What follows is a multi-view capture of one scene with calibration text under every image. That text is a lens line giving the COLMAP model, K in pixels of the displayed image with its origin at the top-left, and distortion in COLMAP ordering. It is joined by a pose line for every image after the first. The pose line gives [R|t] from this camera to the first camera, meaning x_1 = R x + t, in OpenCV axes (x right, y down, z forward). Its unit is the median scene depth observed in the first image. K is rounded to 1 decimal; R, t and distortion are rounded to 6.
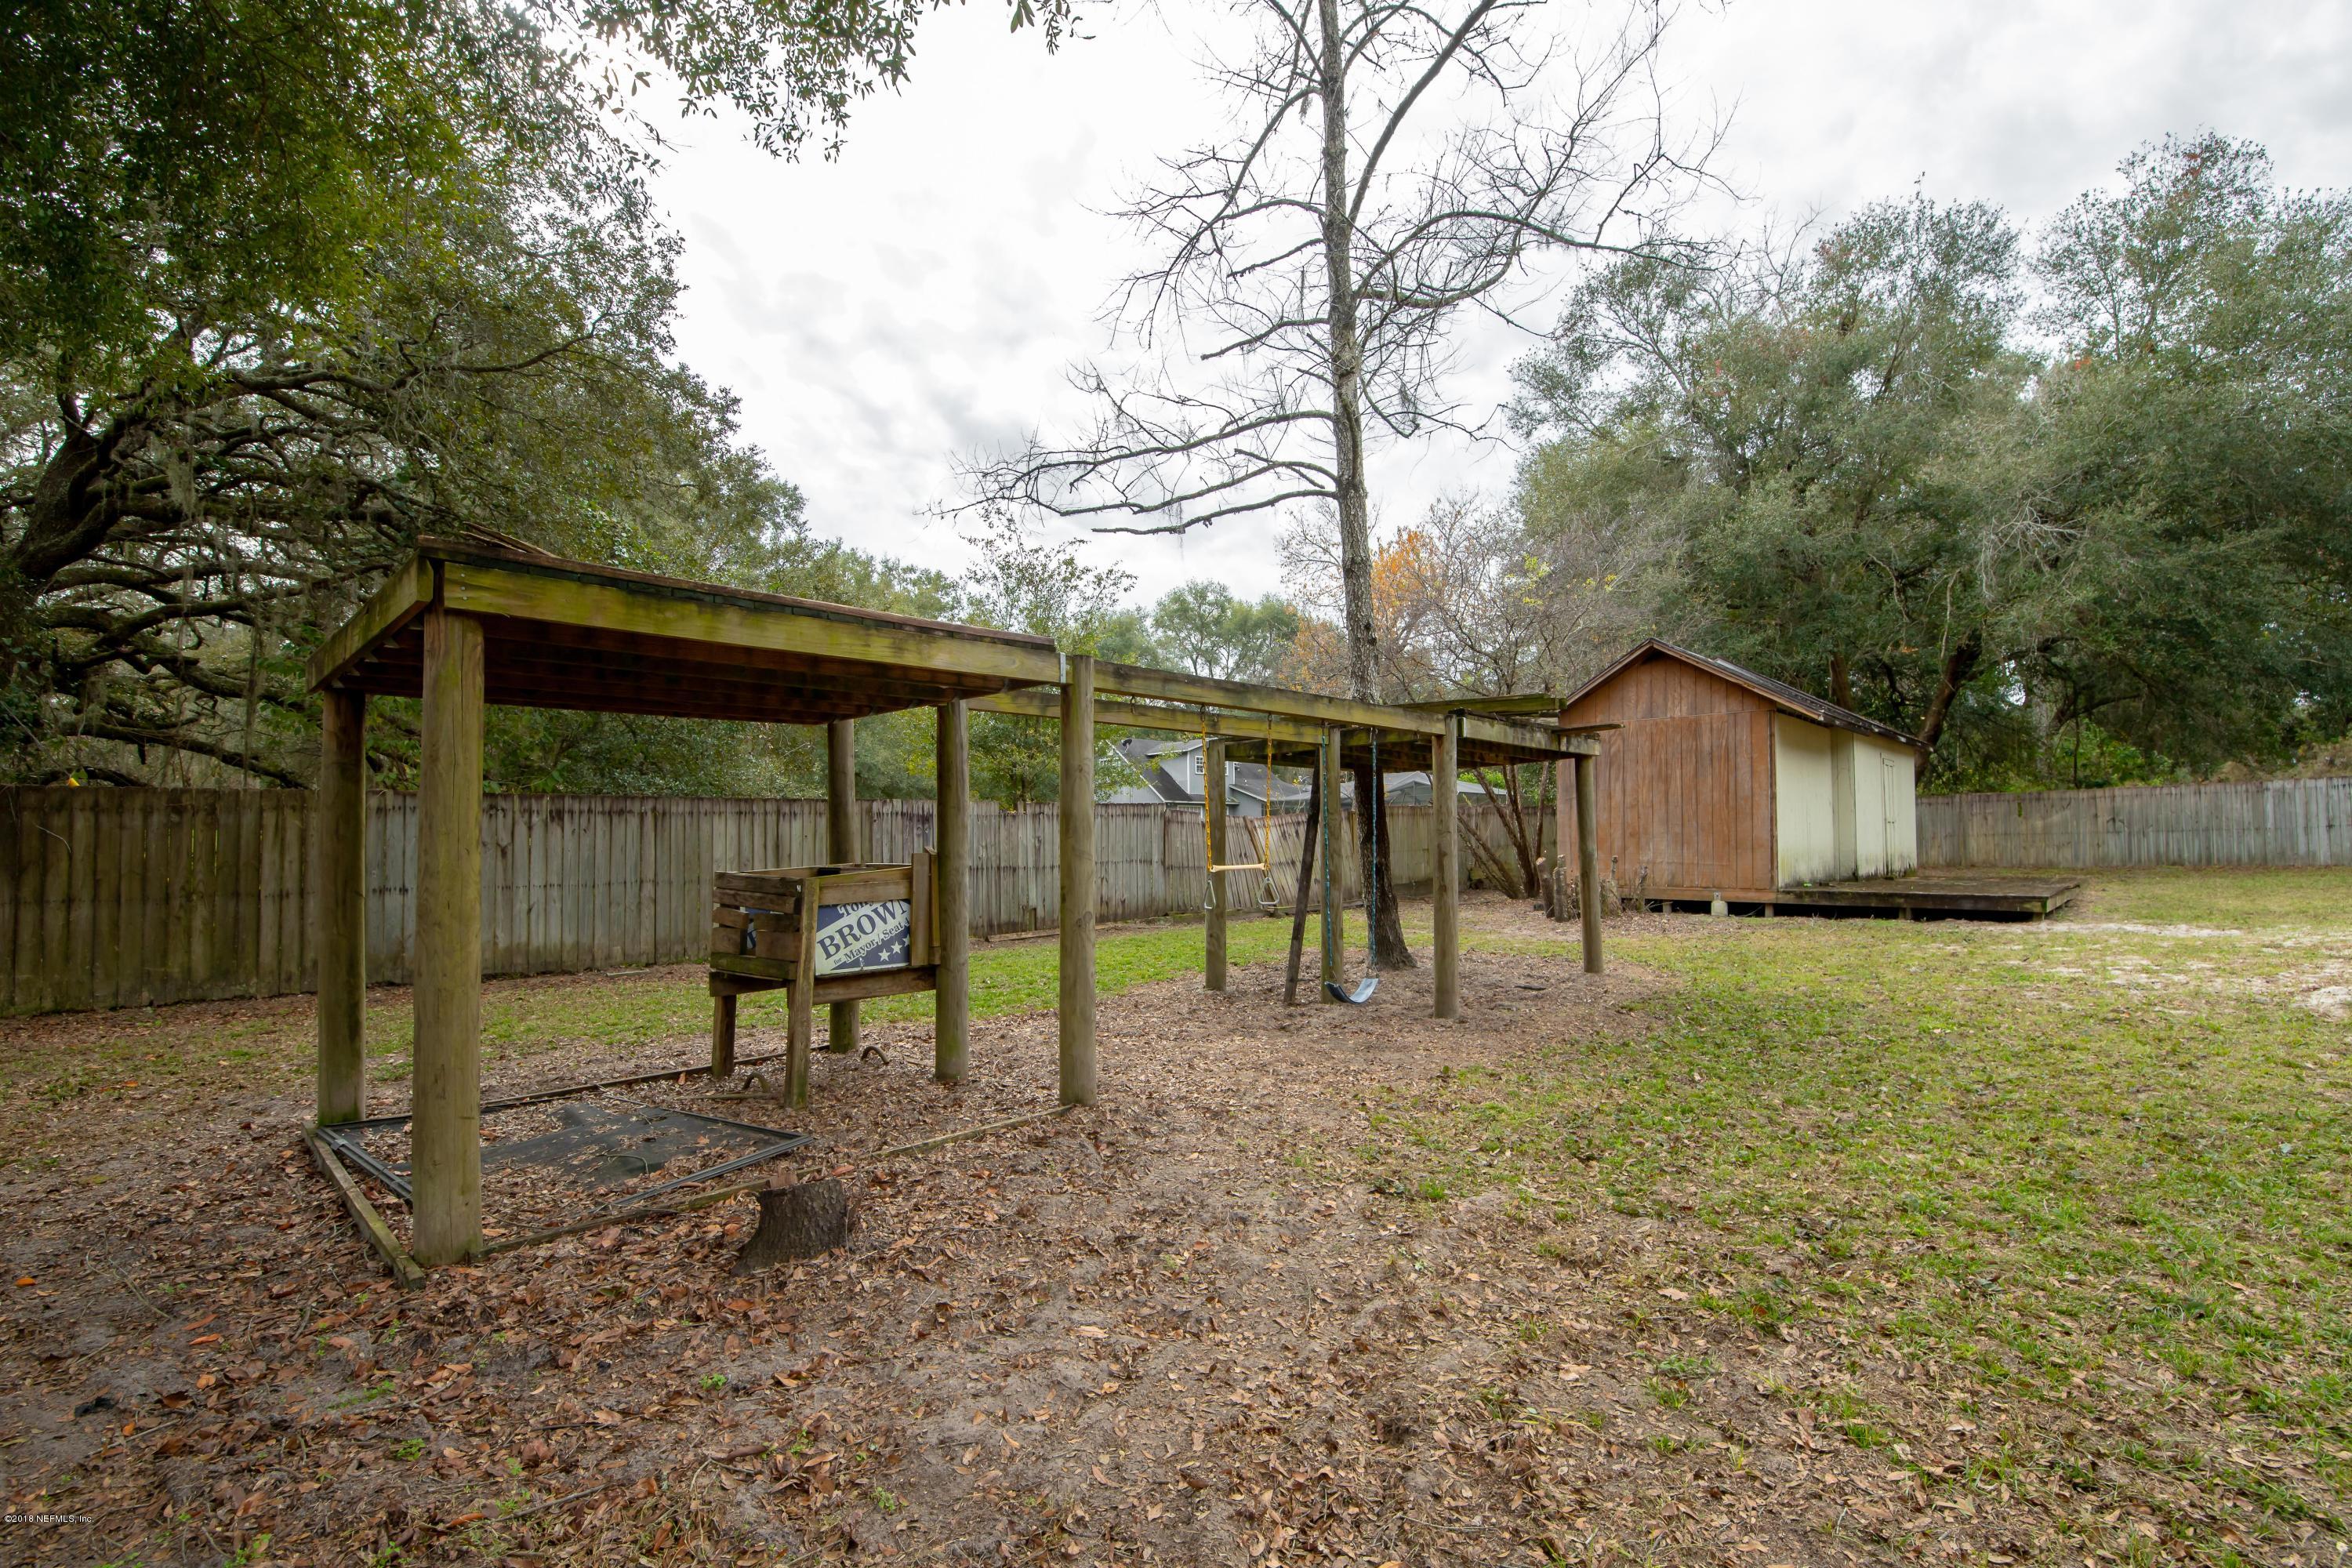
lens RADIAL K [[1023.3, 0, 1172.6], [0, 1023.3, 830.3], [0, 0, 1]] dist [-0.013065, -0.000276]
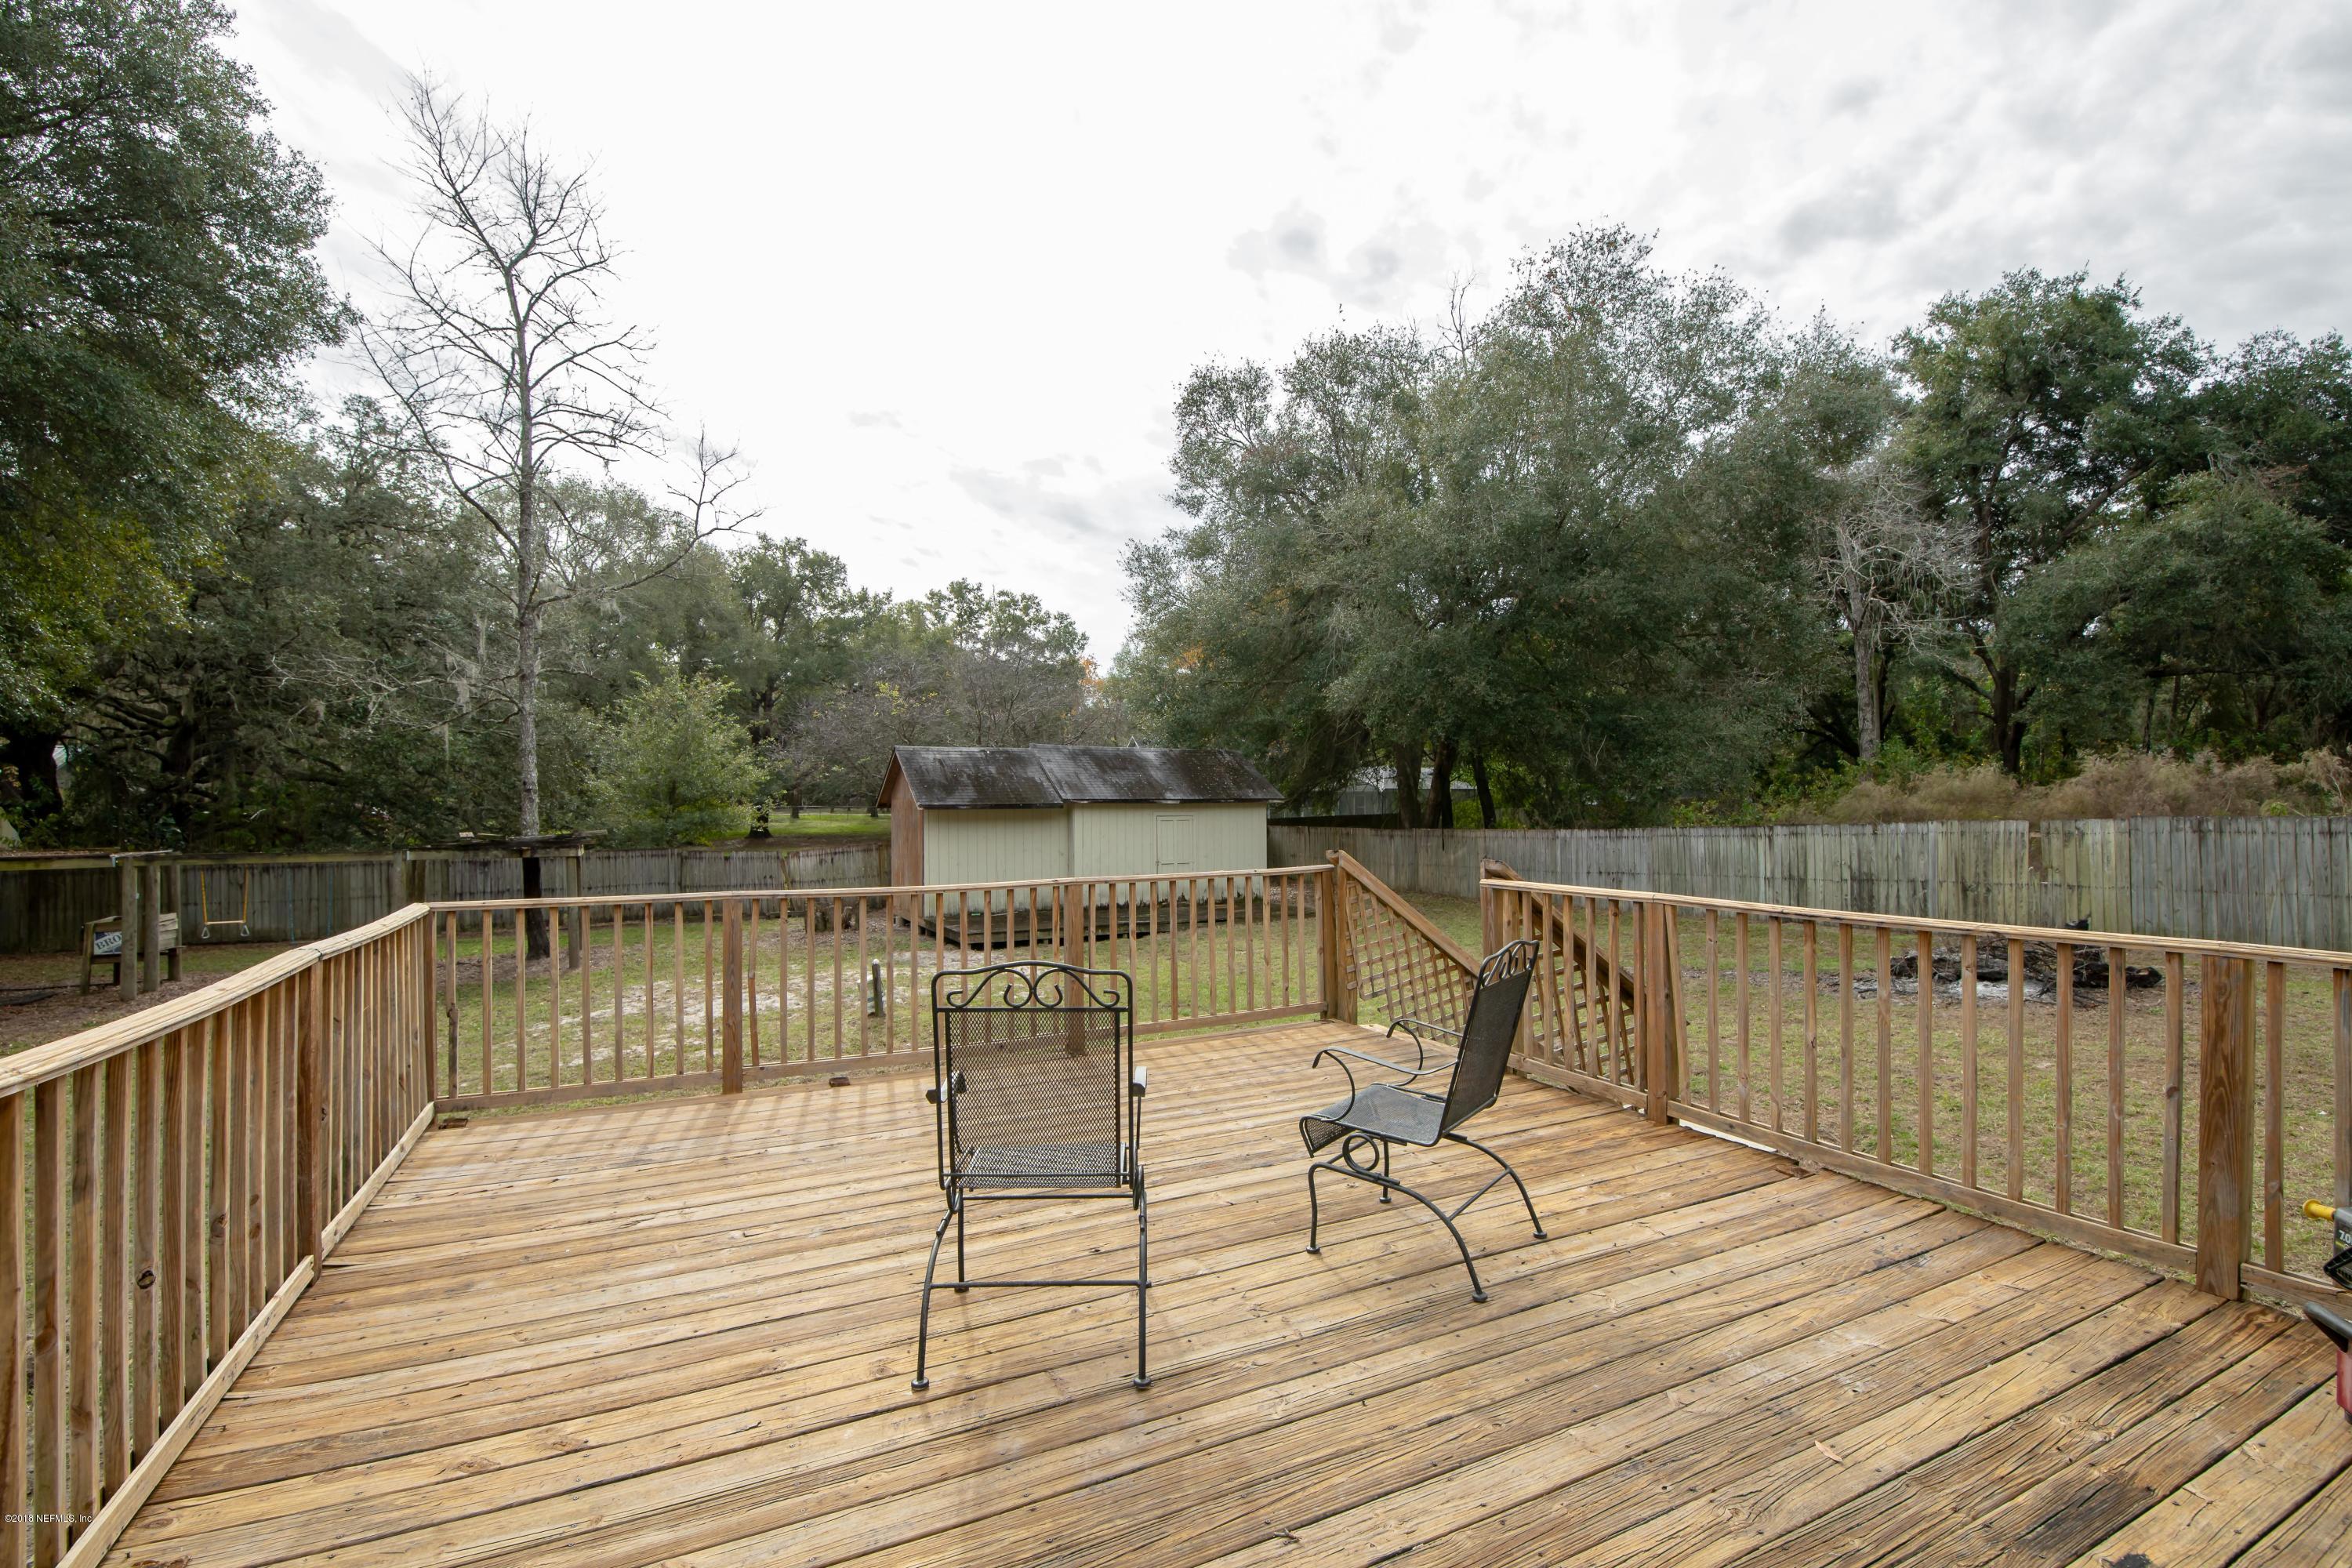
lens RADIAL K [[1031.2, 0, 1176.0], [0, 1031.2, 784.0], [0, 0, 1]] dist [0.008049, -0.008349]
pose [[0.942792, -0.003852, -0.333360, 1.360636], [0.004160, 0.999991, 0.000210, -0.130198], [0.333356, -0.001584, 0.942800, -0.304653]]
